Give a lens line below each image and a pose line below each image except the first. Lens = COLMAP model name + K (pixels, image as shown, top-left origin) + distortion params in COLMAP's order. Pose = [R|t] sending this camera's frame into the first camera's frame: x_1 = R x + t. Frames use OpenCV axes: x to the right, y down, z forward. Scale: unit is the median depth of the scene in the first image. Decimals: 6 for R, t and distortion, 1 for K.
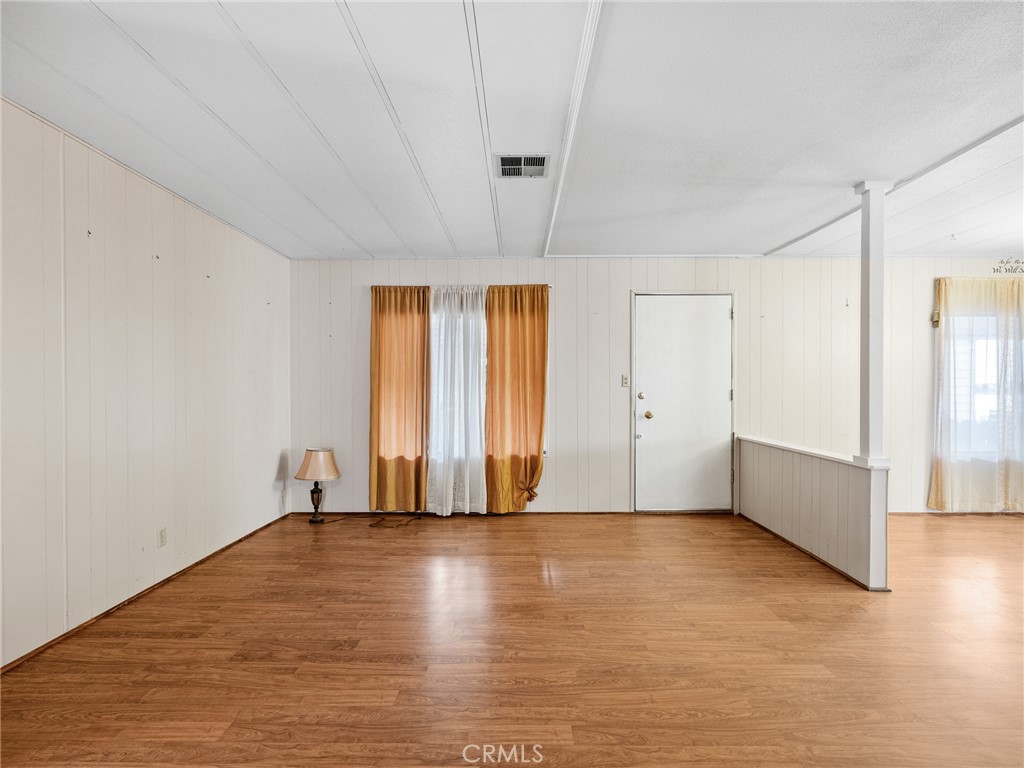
lens RADIAL K [[520.0, 0, 512.8], [0, 520.0, 390.2], [0, 0, 1]] dist [-0.004956, 0.000033]
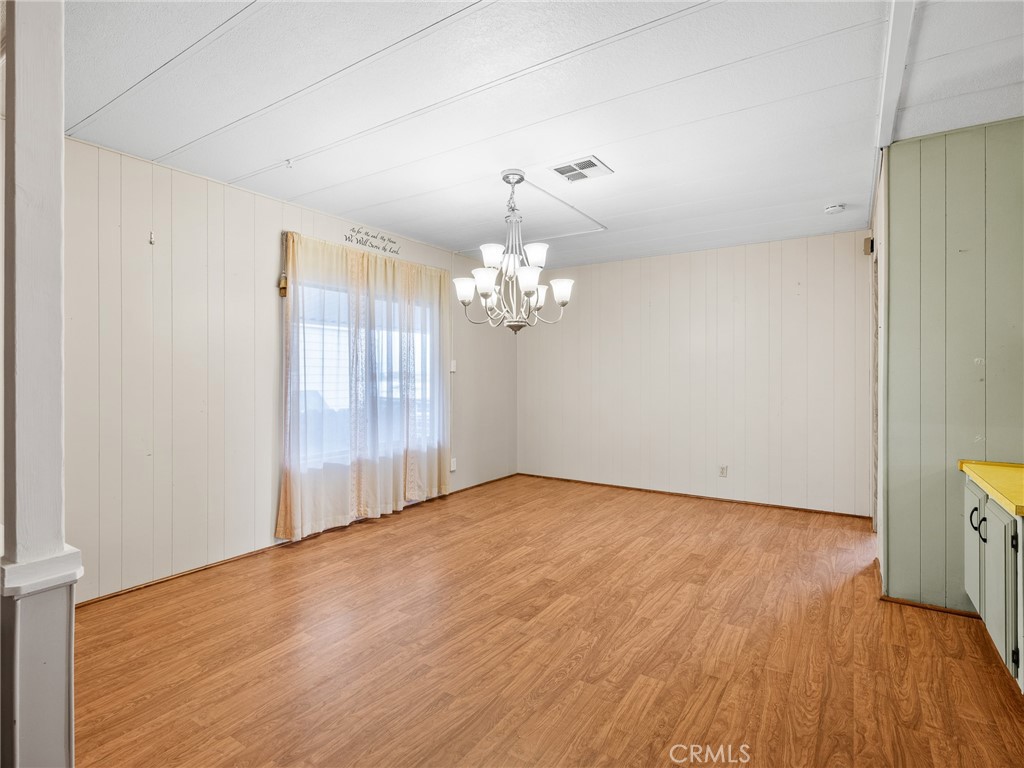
lens RADIAL K [[513.0, 0, 513.2], [0, 513.0, 373.4], [0, 0, 1]] dist [0.003621, 0.001401]
pose [[0.535948, 0.000197, 0.844251, 0.366639], [0.009425, 0.999936, -0.006216, -0.001441], [-0.844198, 0.011289, 0.535912, 0.320025]]
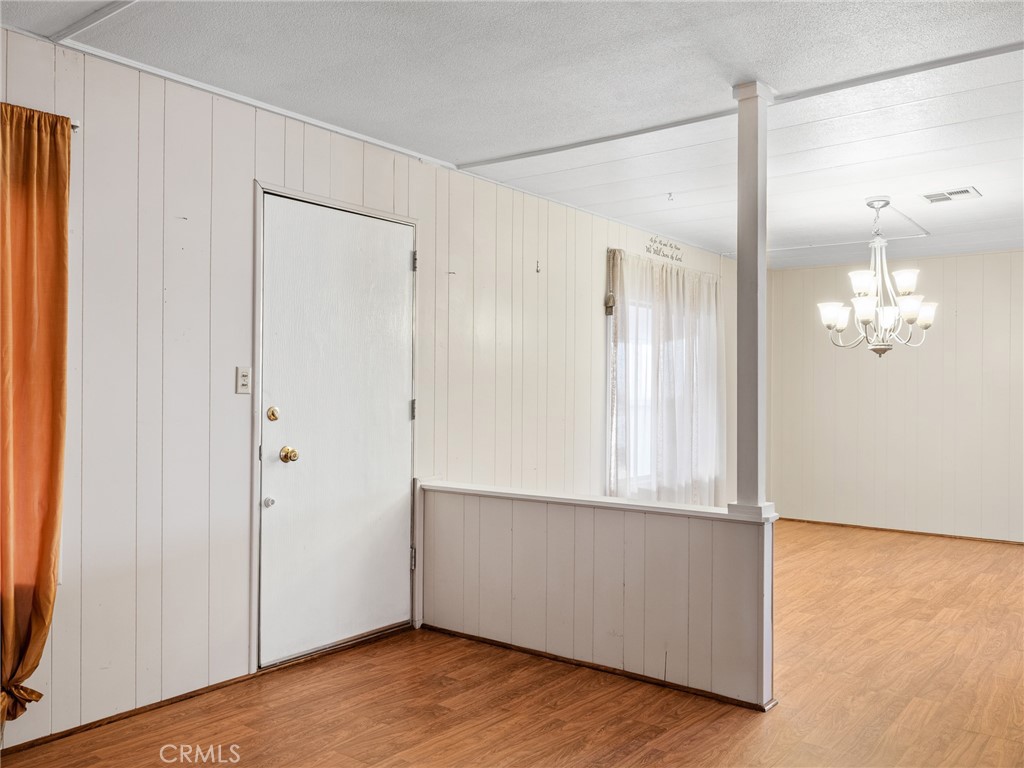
lens RADIAL K [[834.0, 0, 502.9], [0, 834.0, 384.7], [0, 0, 1]] dist [-0.006531, 0.004277]
pose [[0.606563, 0.012098, 0.794944, -0.221384], [0.000265, 0.999881, -0.015419, -0.003588], [-0.795036, 0.009563, 0.606487, 0.401977]]
